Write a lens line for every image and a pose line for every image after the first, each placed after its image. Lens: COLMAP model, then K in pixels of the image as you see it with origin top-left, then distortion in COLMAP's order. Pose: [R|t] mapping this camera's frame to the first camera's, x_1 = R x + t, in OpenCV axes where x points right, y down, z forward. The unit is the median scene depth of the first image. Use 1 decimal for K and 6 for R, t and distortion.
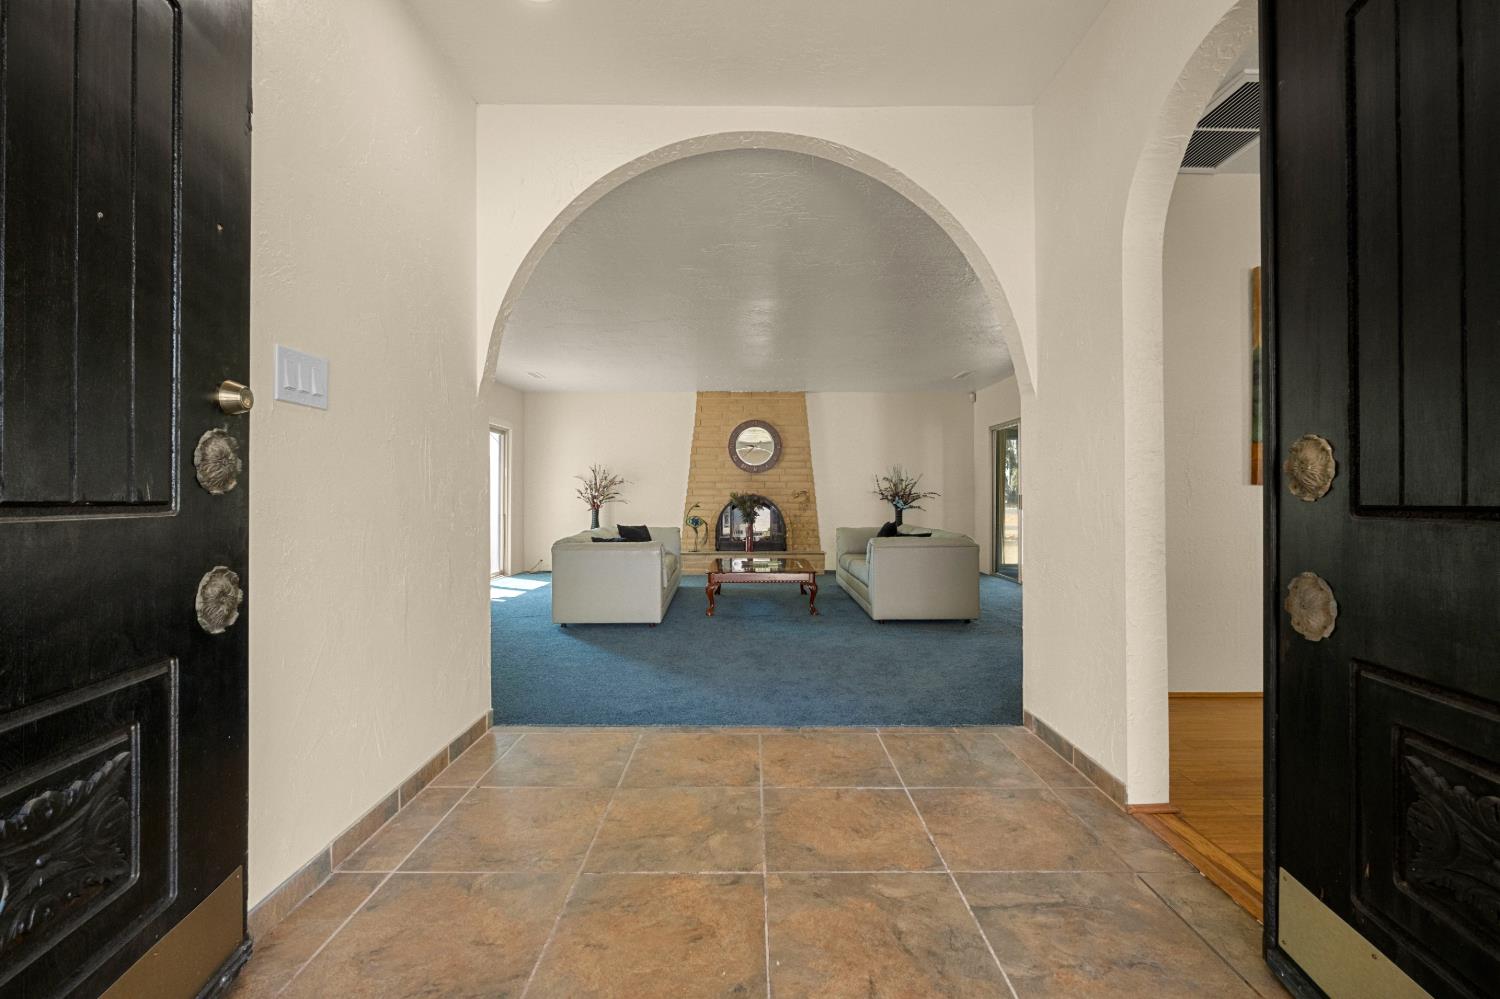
lens RADIAL K [[646.6, 0, 755.9], [0, 646.6, 494.2], [0, 0, 1]] dist [-0.001913, 0.000017]
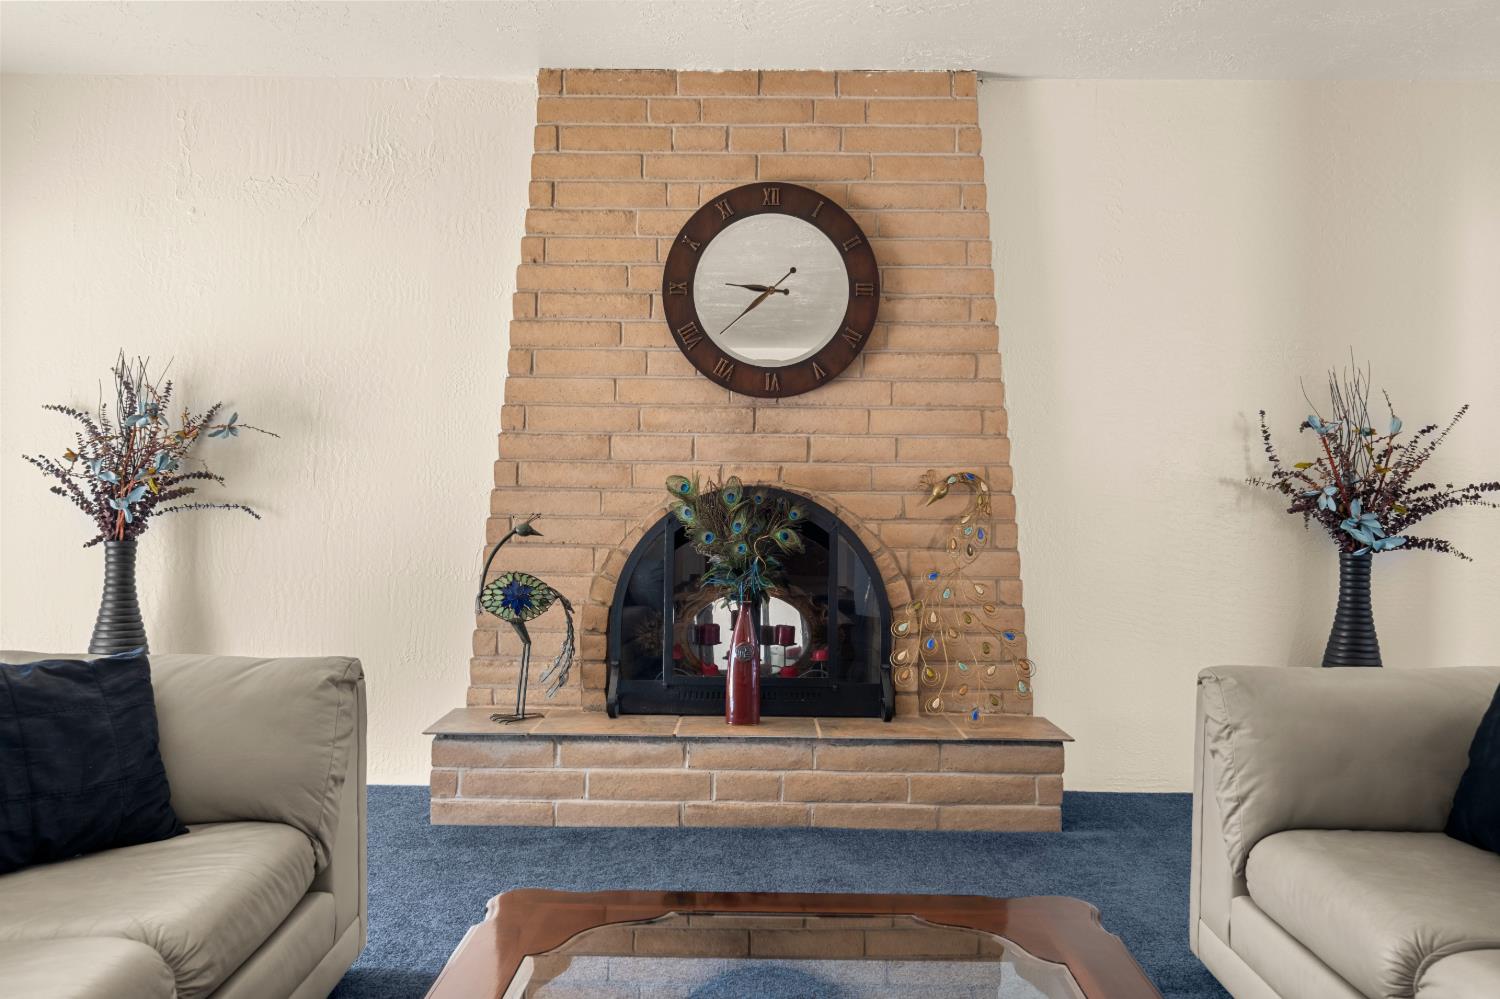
lens RADIAL K [[1230.4, 0, 752.3], [0, 1230.4, 490.7], [0, 0, 1]] dist [-0.001630, 0.000829]
pose [[0.999429, 0.010375, -0.032169, 0.007292], [-0.010351, 0.999946, 0.000924, 0.002099], [0.032176, -0.000590, 0.999482, 0.530585]]
